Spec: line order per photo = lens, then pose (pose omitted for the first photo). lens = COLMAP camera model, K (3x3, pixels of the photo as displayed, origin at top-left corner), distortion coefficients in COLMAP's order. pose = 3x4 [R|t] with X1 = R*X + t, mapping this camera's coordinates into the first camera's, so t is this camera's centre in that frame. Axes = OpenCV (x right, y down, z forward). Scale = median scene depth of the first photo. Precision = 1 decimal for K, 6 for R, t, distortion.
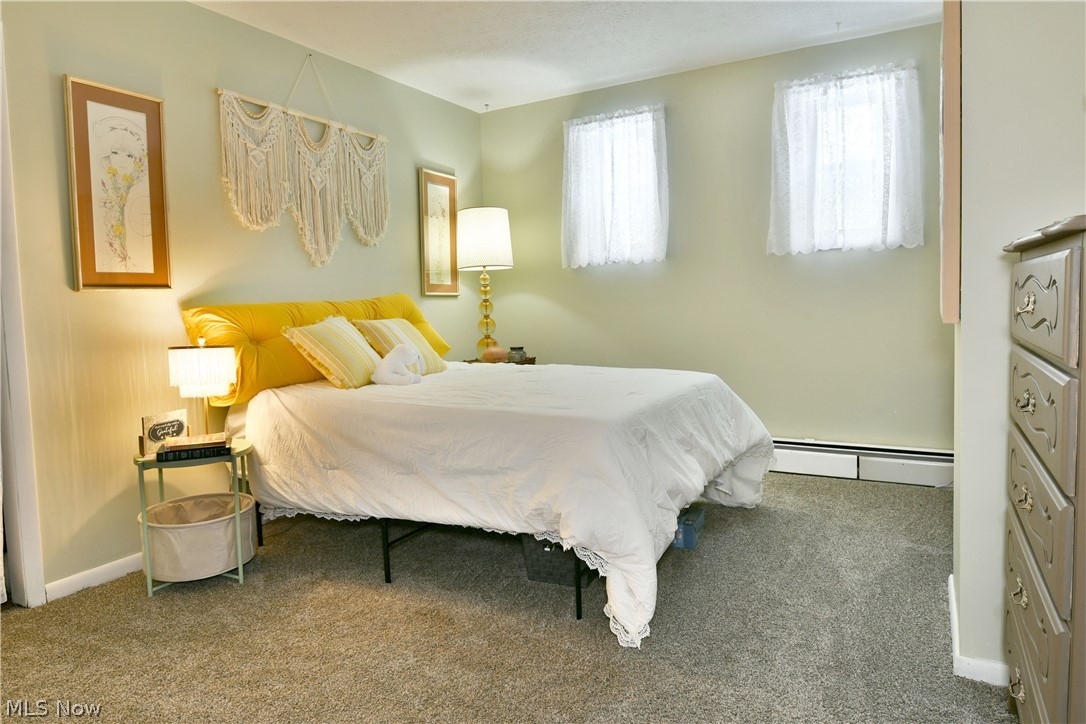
lens RADIAL K [[658.3, 0, 539.6], [0, 658.3, 355.5], [0, 0, 1]] dist [-0.029170, 0.000095]
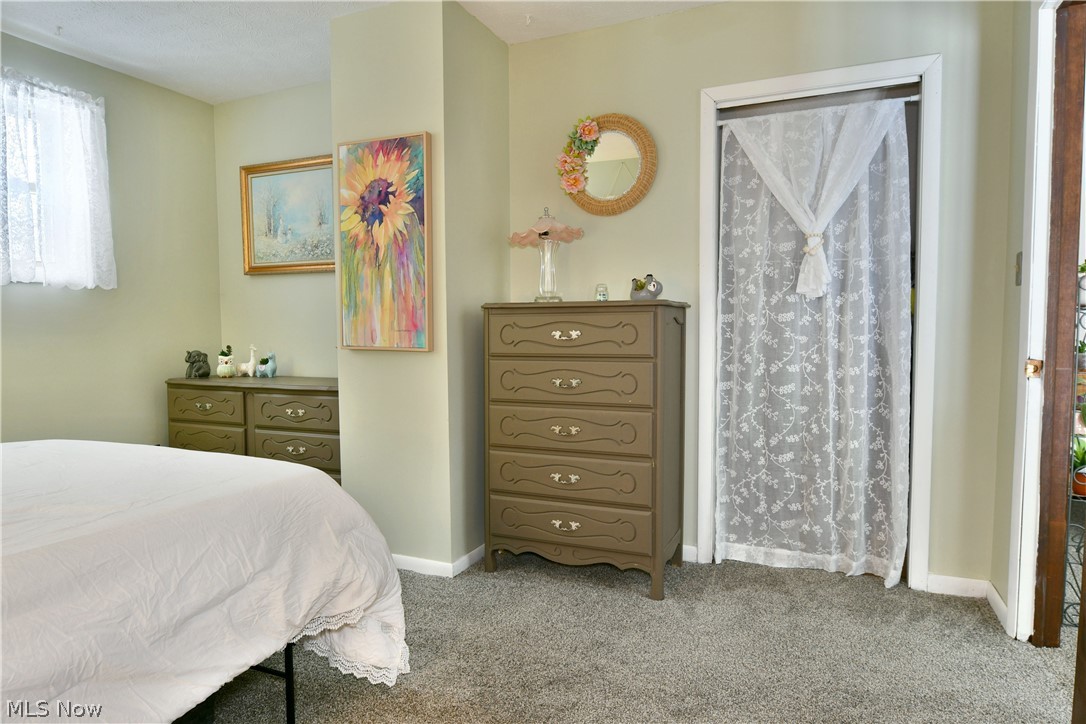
lens RADIAL K [[656.1, 0, 540.1], [0, 656.1, 362.6], [0, 0, 1]] dist [-0.014072, -0.003437]
pose [[-0.086323, -0.029862, 0.995820, -0.452432], [0.090402, 0.995192, 0.037680, -0.033320], [-0.992157, 0.093276, -0.083209, 0.441511]]
